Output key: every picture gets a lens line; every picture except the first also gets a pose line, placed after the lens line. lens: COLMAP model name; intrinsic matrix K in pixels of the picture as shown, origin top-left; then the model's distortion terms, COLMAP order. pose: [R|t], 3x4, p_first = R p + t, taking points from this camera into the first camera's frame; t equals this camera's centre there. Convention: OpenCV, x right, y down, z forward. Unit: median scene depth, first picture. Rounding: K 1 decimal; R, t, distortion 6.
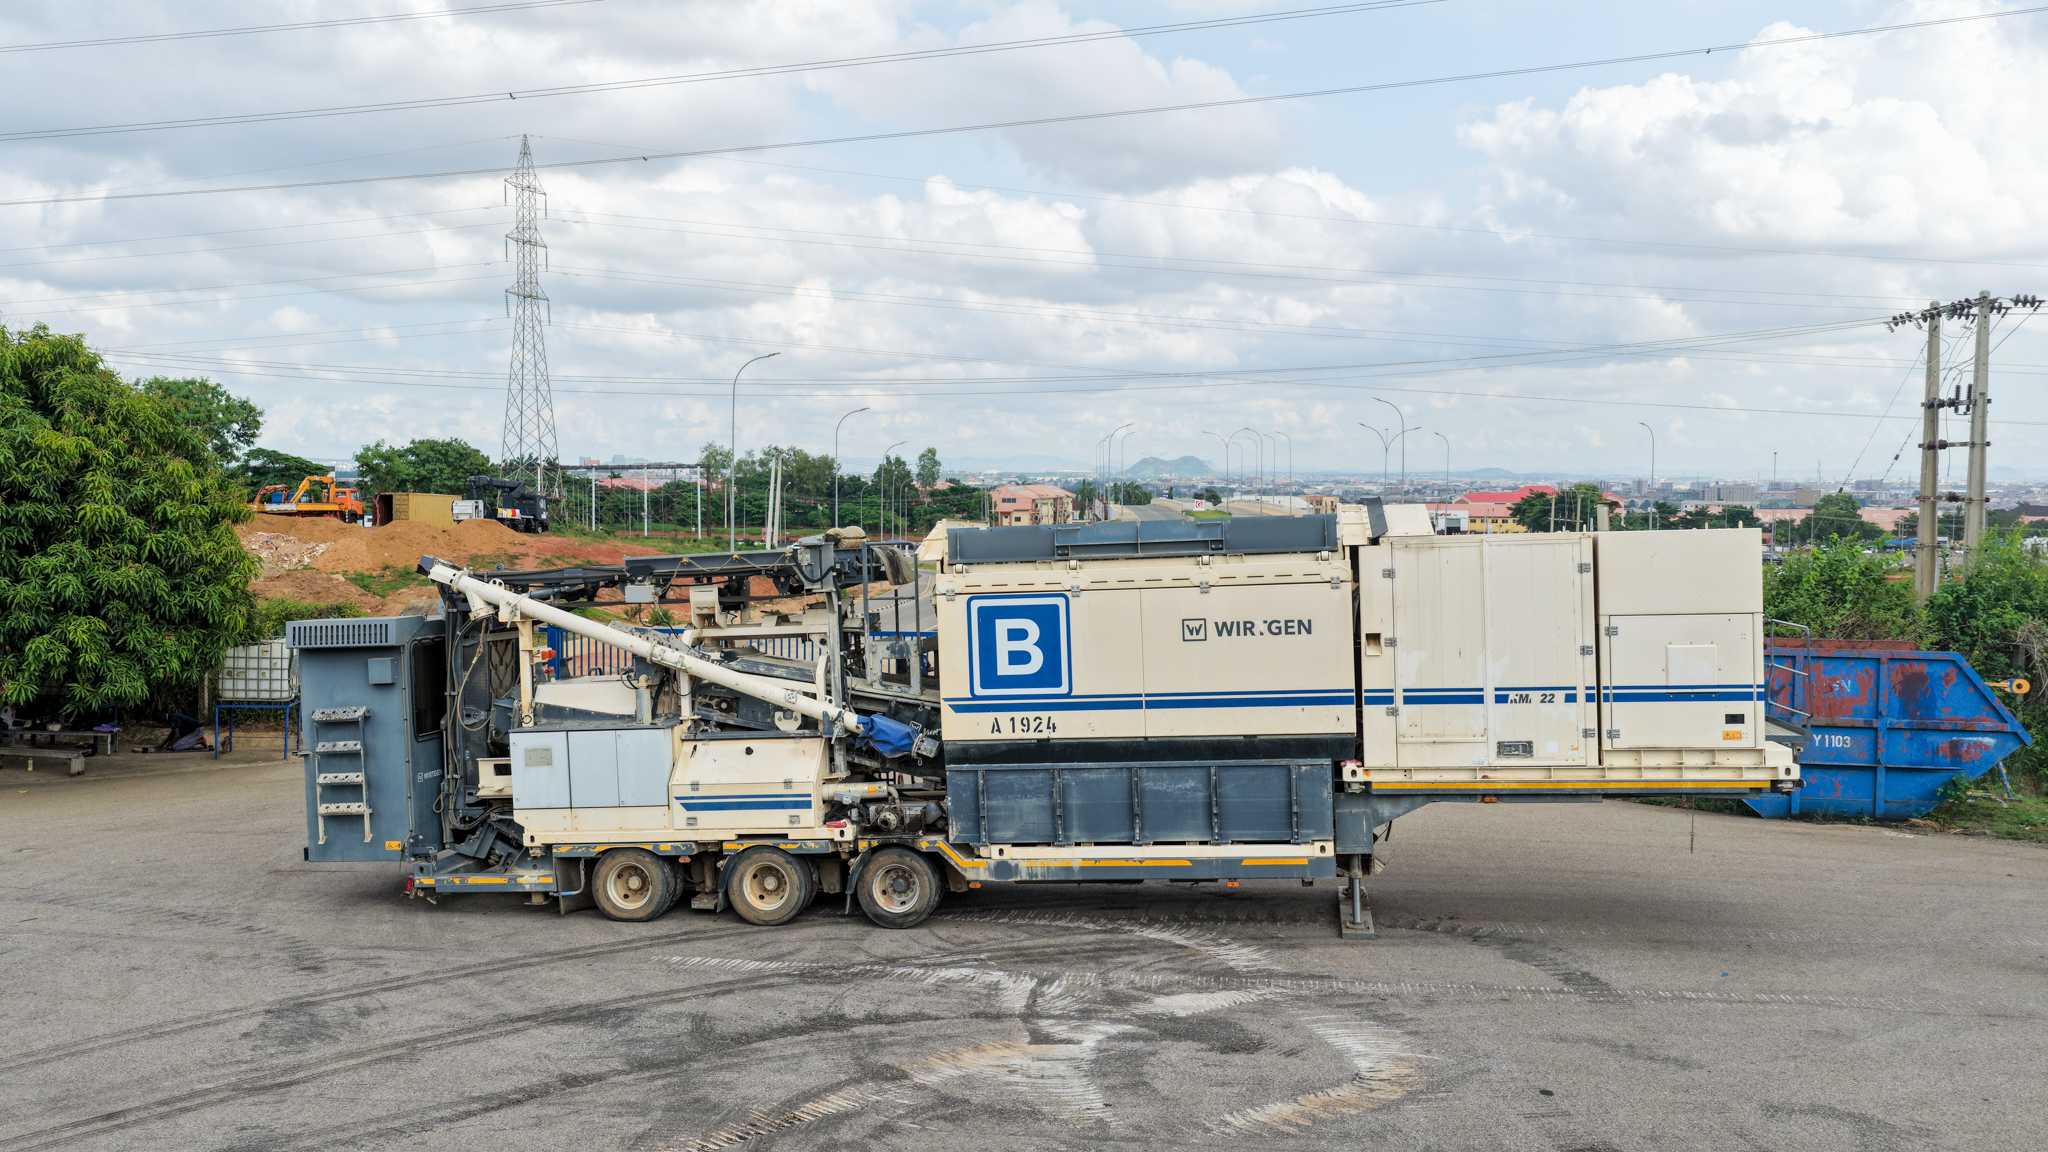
lens RADIAL K [[1702.7, 0, 1033.0], [0, 1702.7, 569.1], [0, 0, 1]] dist [-0.014236, 0.043417]
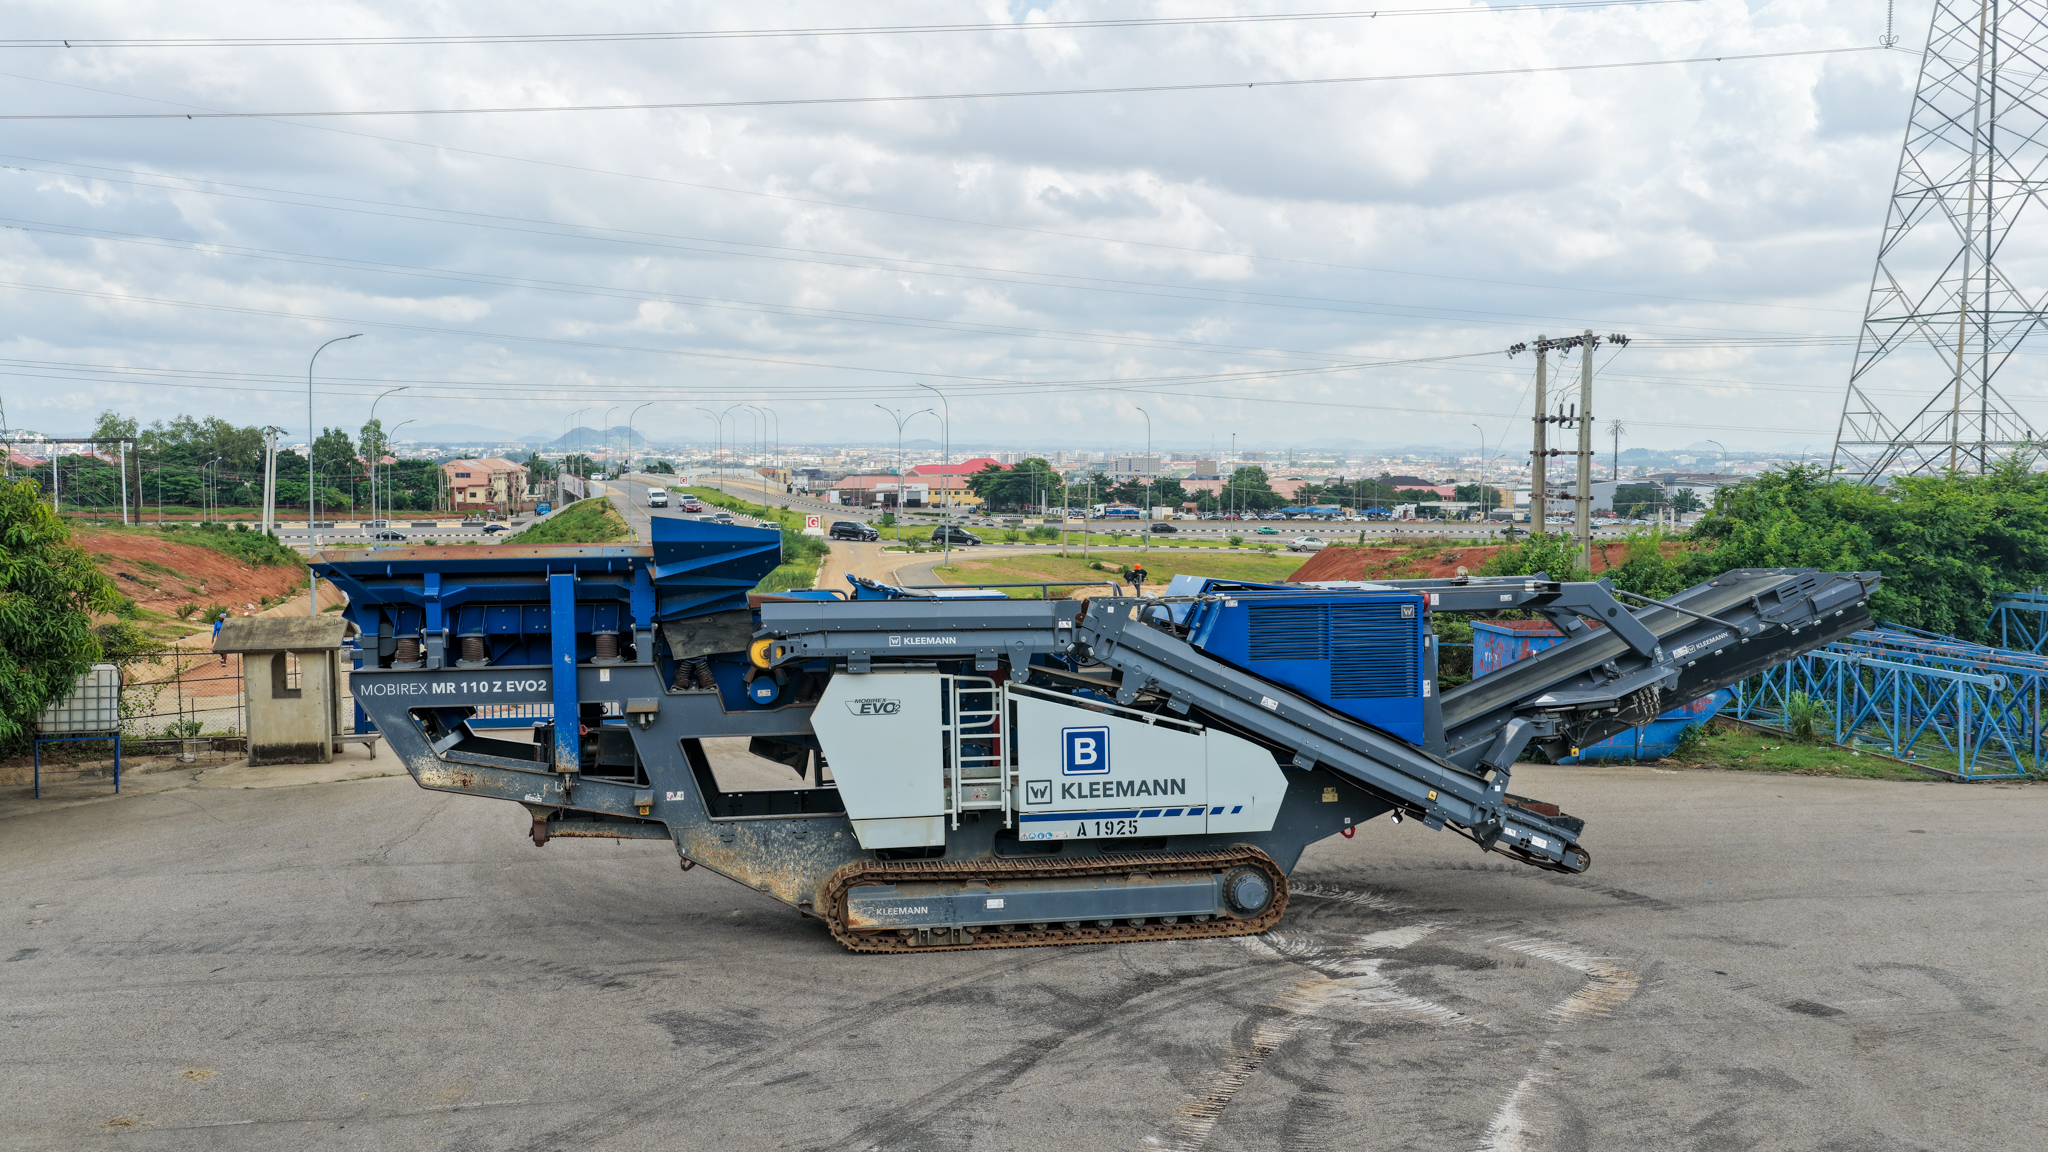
lens RADIAL K [[1700.5, 0, 1033.5], [0, 1700.5, 566.7], [0, 0, 1]] dist [-0.017142, 0.048651]
pose [[0.946207, -0.020804, 0.322893, -0.491844], [0.015655, 0.999706, 0.018536, -0.042953], [-0.323184, -0.012484, 0.946254, -0.093936]]
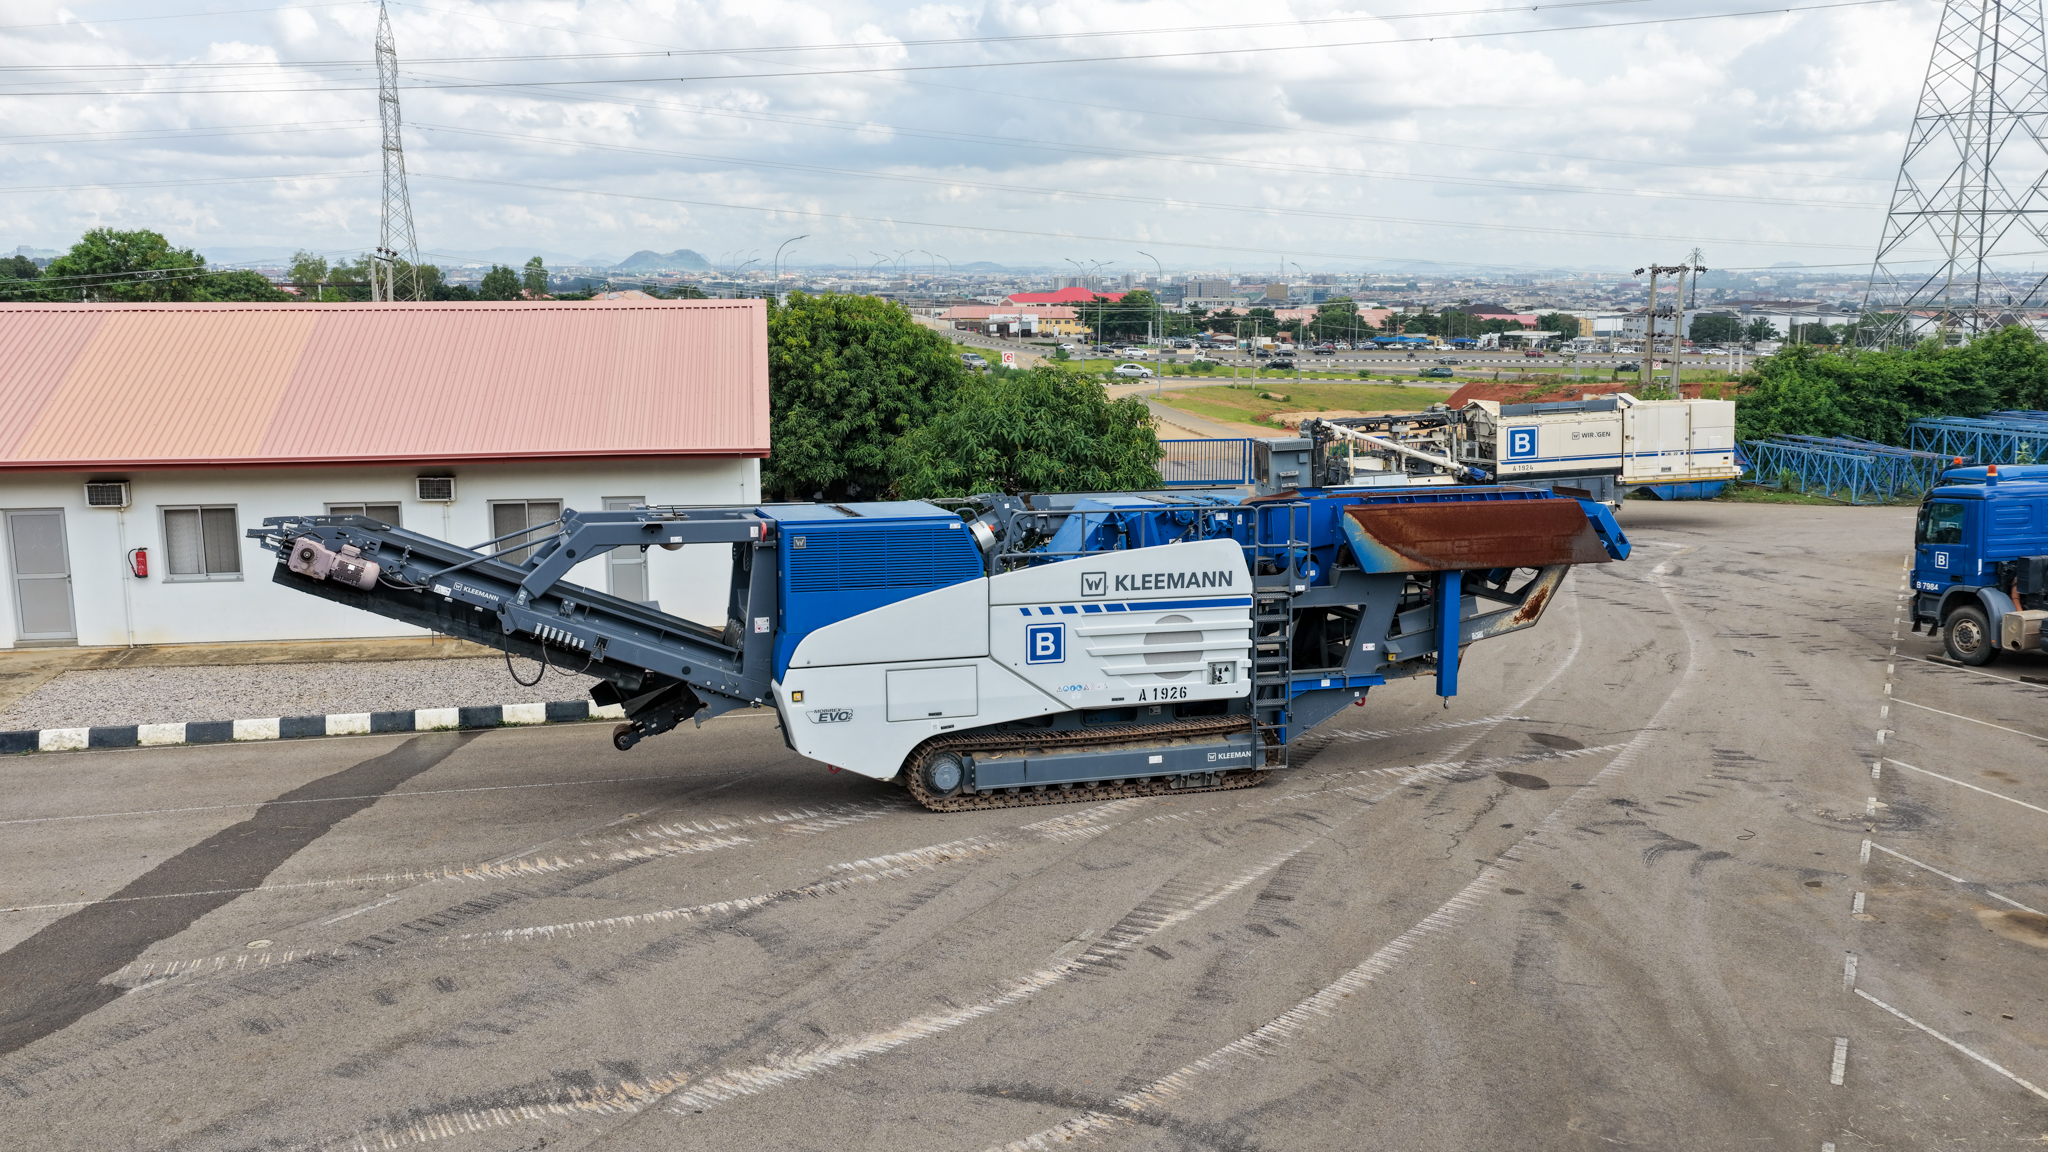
lens RADIAL K [[1702.7, 0, 1033.0], [0, 1702.7, 569.1], [0, 0, 1]] dist [-0.014236, 0.043417]
pose [[0.957221, -0.050443, 0.284929, -1.810209], [0.016024, 0.992418, 0.121863, -0.122195], [-0.288915, -0.112084, 0.950771, -1.773986]]
